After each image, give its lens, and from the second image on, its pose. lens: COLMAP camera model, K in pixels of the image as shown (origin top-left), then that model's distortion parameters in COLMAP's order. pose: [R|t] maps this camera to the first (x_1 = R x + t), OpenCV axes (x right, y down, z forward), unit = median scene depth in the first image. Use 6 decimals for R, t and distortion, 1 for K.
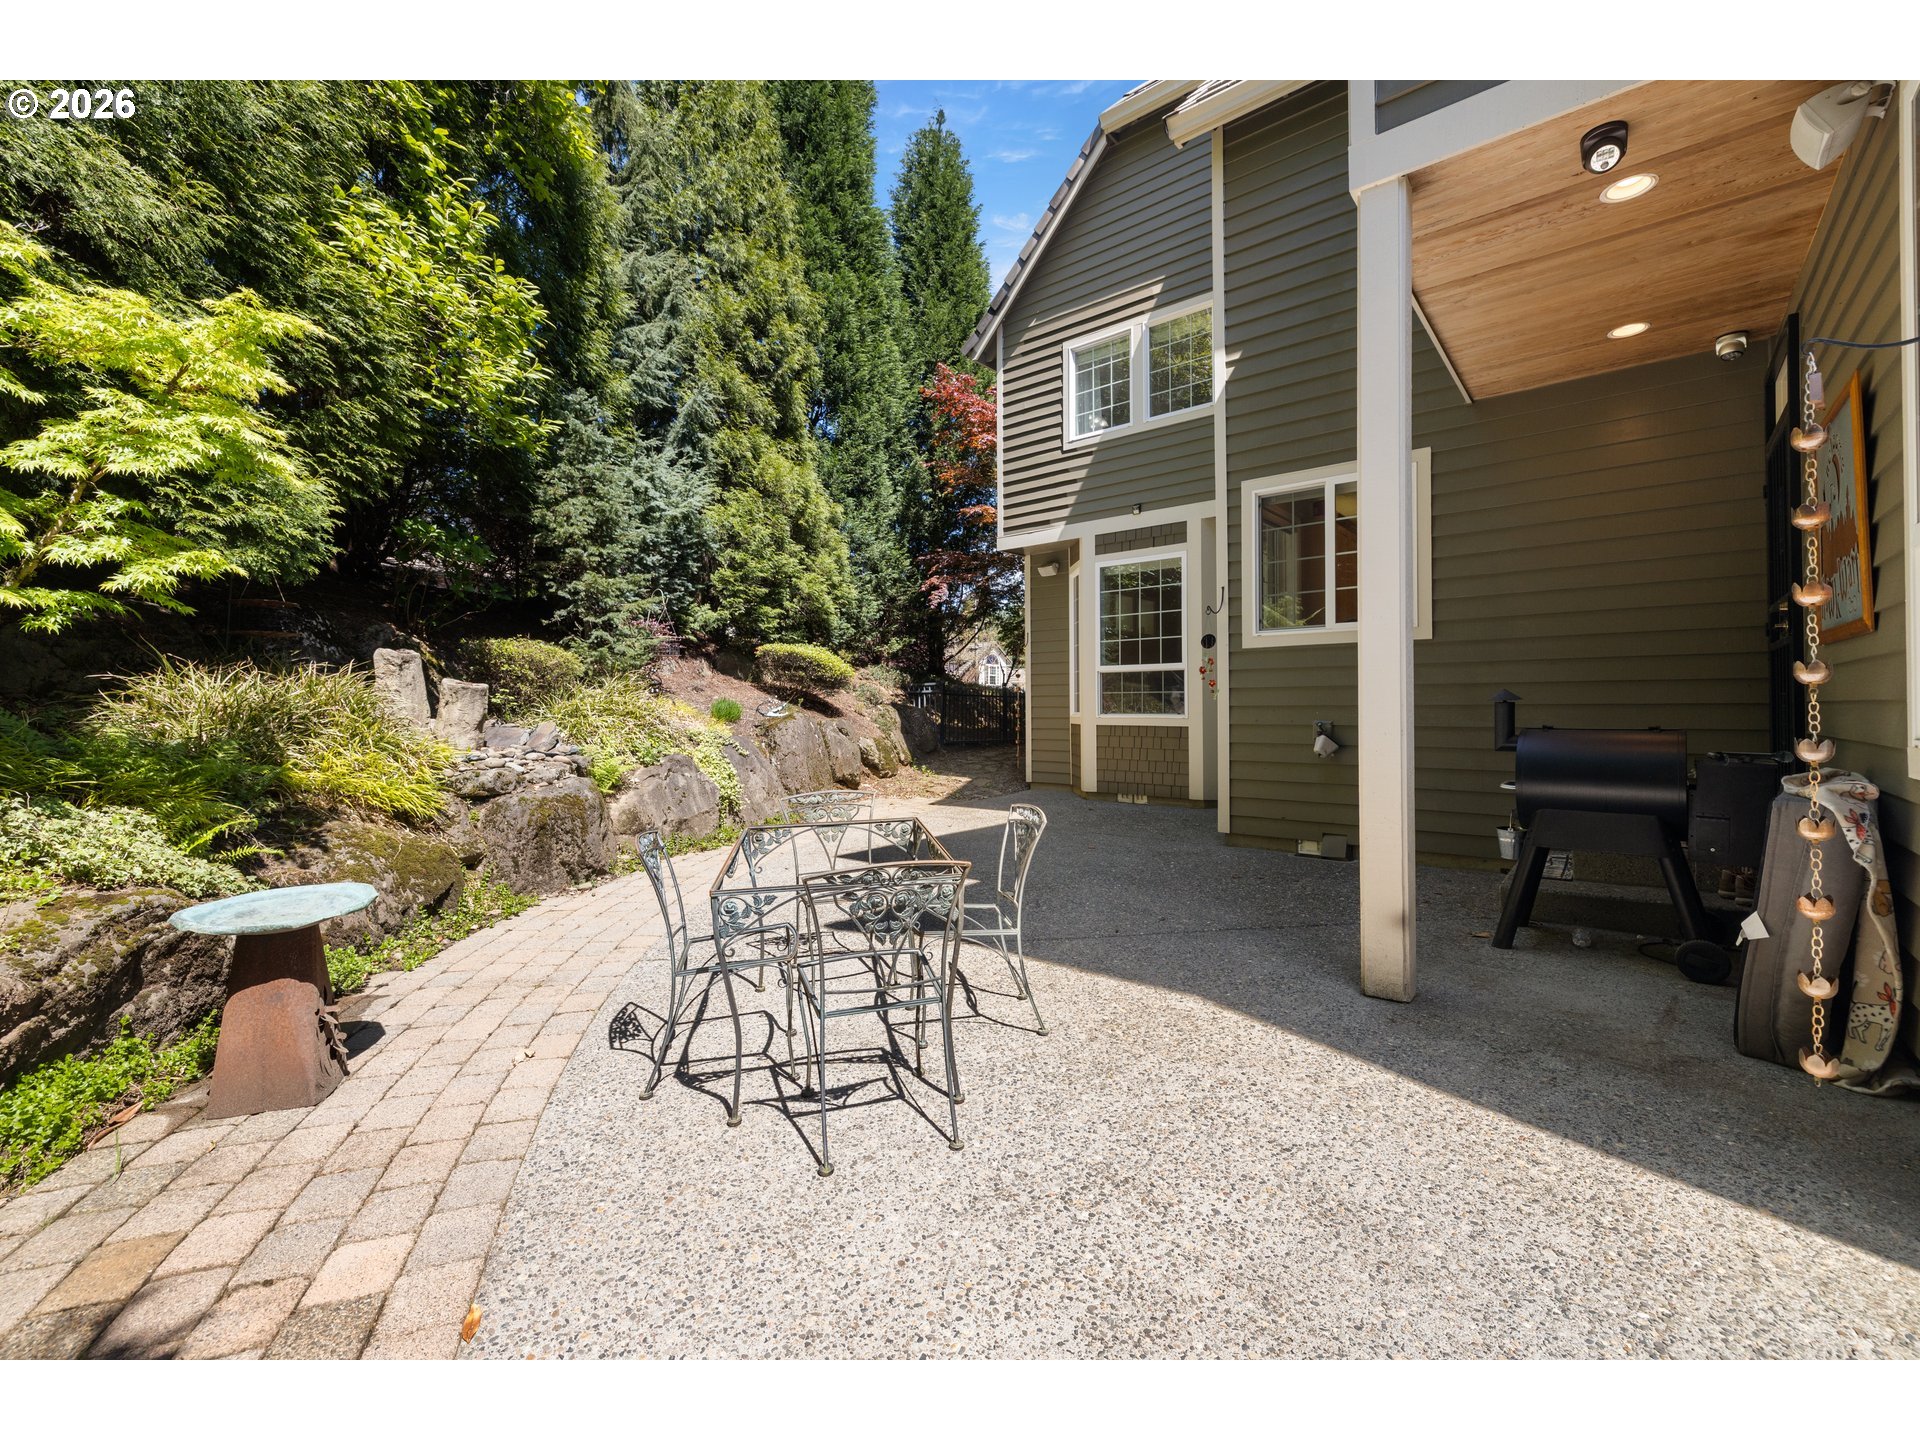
lens RADIAL K [[811.0, 0, 960.9], [0, 811.0, 705.2], [0, 0, 1]] dist [-0.003477, 0.000276]
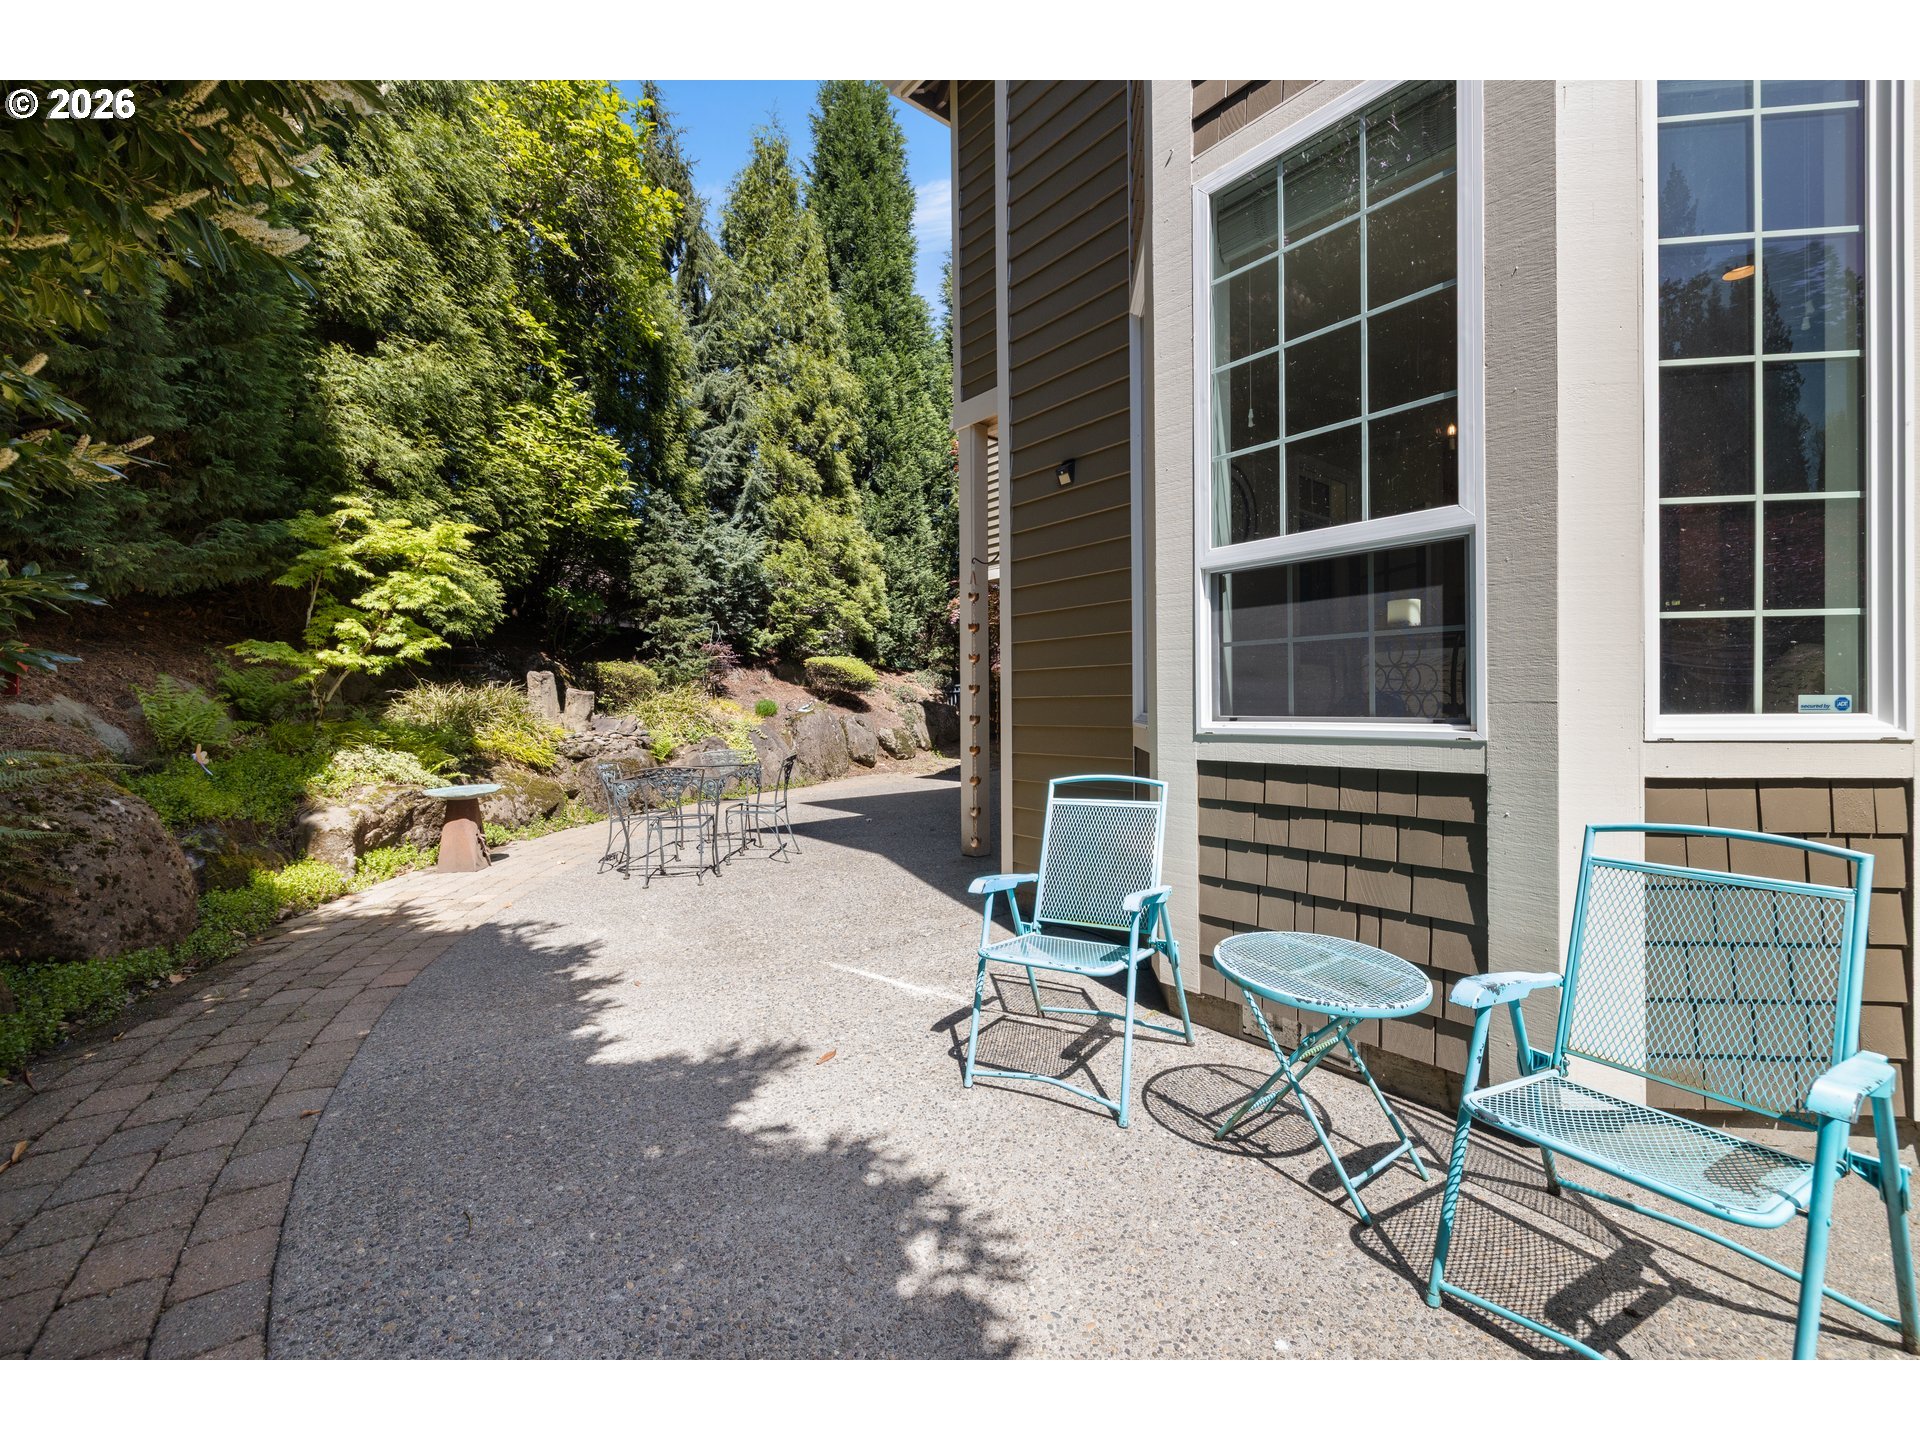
lens RADIAL K [[811.0, 0, 964.0], [0, 811.0, 715.8], [0, 0, 1]] dist [-0.003477, 0.000276]
pose [[0.982454, -0.001690, -0.186499, 0.304834], [0.004800, 0.999857, 0.016227, -0.000560], [0.186445, -0.016837, 0.982321, -0.307839]]
